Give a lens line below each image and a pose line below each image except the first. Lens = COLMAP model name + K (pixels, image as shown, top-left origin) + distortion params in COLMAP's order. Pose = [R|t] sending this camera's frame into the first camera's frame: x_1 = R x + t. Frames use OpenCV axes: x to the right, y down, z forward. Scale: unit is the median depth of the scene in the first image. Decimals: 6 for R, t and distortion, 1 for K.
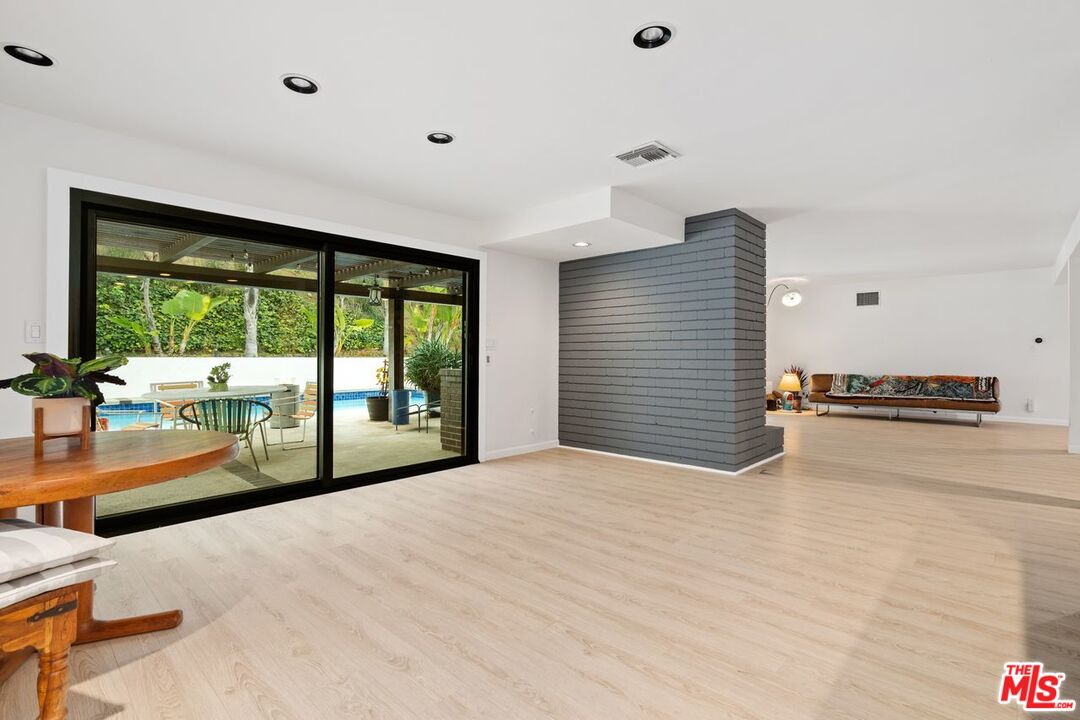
lens RADIAL K [[502.3, 0, 541.9], [0, 502.3, 351.1], [0, 0, 1]] dist [-0.001055, 0.000645]
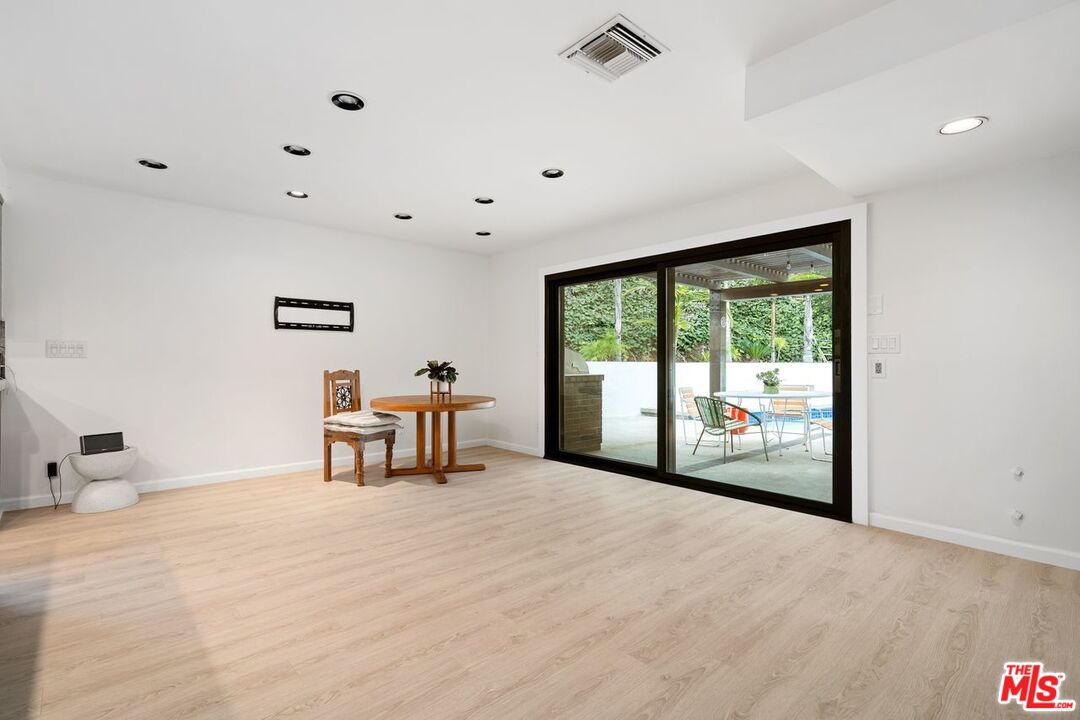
lens RADIAL K [[502.3, 0, 537.9], [0, 502.3, 362.5], [0, 0, 1]] dist [-0.001055, 0.000645]
pose [[-0.084729, 0.002638, -0.996401, 0.516675], [0.009731, 0.999951, 0.001820, 0.003761], [0.996357, -0.009542, -0.084750, 0.577580]]
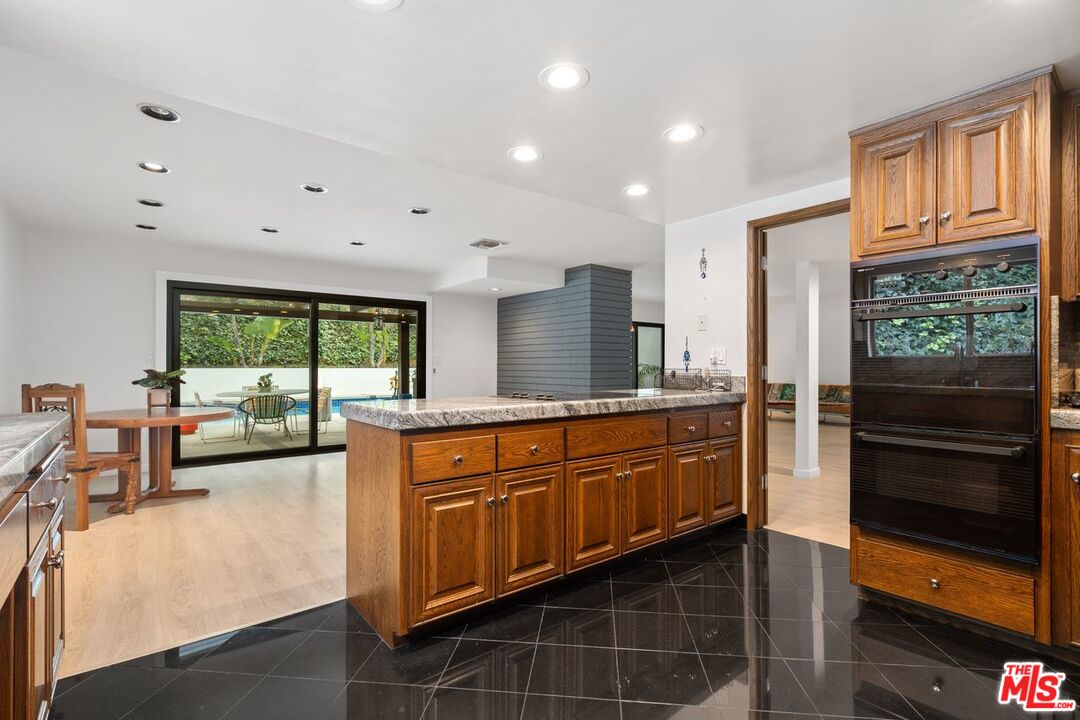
lens RADIAL K [[502.3, 0, 538.9], [0, 502.3, 365.0], [0, 0, 1]] dist [-0.001055, 0.000645]
pose [[0.989451, -0.000789, -0.144864, 0.360151], [0.001959, 0.999967, 0.007935, -0.009999], [0.144853, -0.008135, 0.989420, -0.333985]]
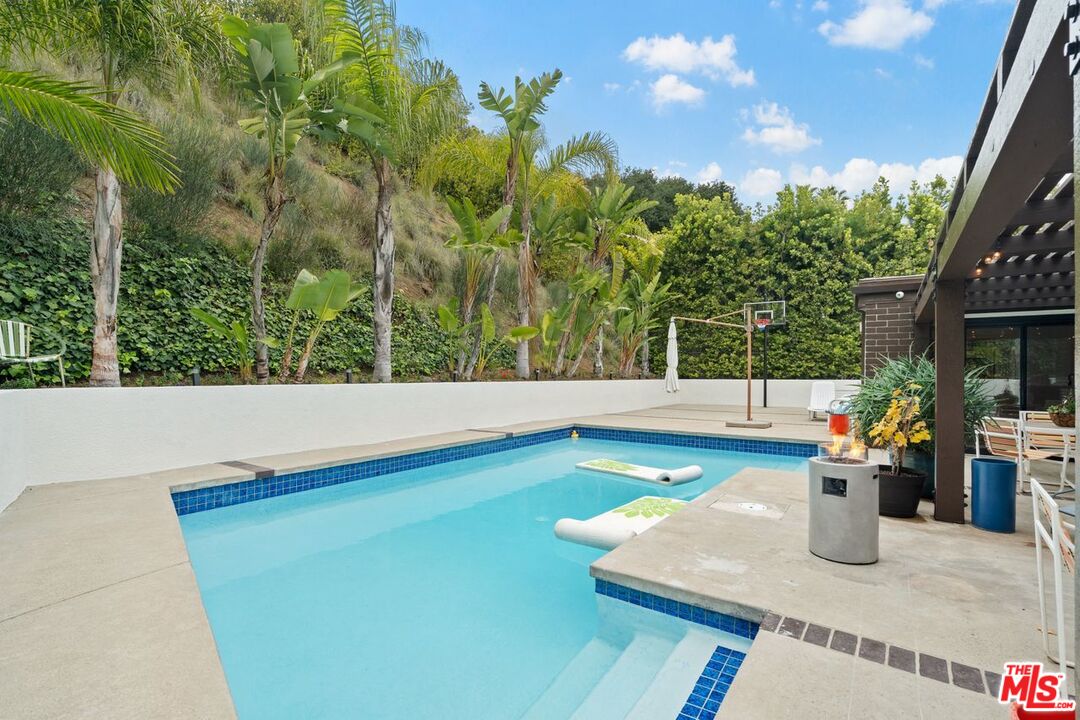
lens RADIAL K [[502.3, 0, 539.3], [0, 502.3, 370.2], [0, 0, 1]] dist [-0.001055, 0.000645]
pose [[0.987982, 0.006415, 0.154433, -1.174391], [-0.007191, 0.999964, 0.004463, -0.018323], [-0.154399, -0.005520, 0.987993, 0.829299]]
